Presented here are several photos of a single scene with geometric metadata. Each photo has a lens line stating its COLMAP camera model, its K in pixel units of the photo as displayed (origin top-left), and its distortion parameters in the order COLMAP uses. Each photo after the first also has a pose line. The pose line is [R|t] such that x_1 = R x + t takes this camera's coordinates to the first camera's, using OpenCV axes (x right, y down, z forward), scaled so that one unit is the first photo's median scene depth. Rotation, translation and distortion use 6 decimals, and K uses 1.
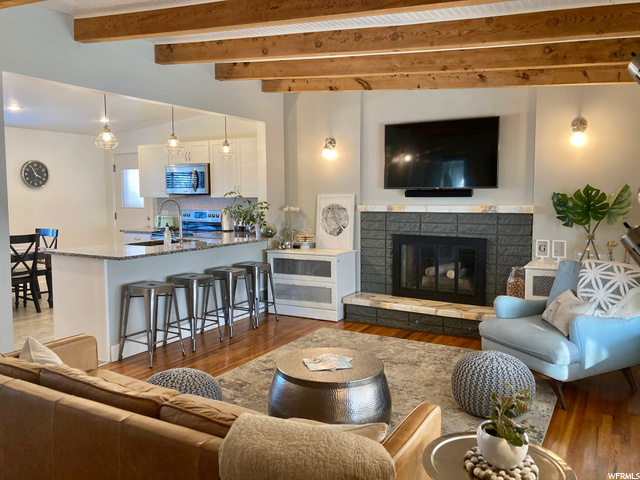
lens RADIAL K [[511.2, 0, 320.8], [0, 511.2, 223.6], [0, 0, 1]] dist [0.002515, -0.013341]
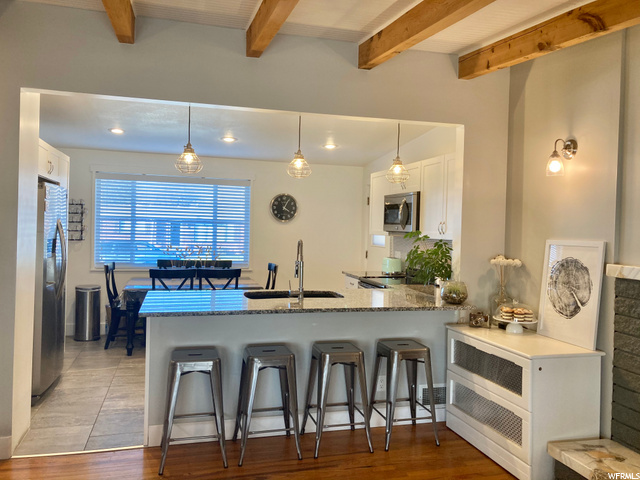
lens RADIAL K [[511.2, 0, 320.8], [0, 511.2, 223.6], [0, 0, 1]] dist [0.002515, -0.013341]
pose [[0.710218, 0.017642, -0.703761, 0.221751], [-0.068287, 0.996698, -0.043928, -0.033429], [0.700662, 0.079256, 0.709078, 0.427703]]
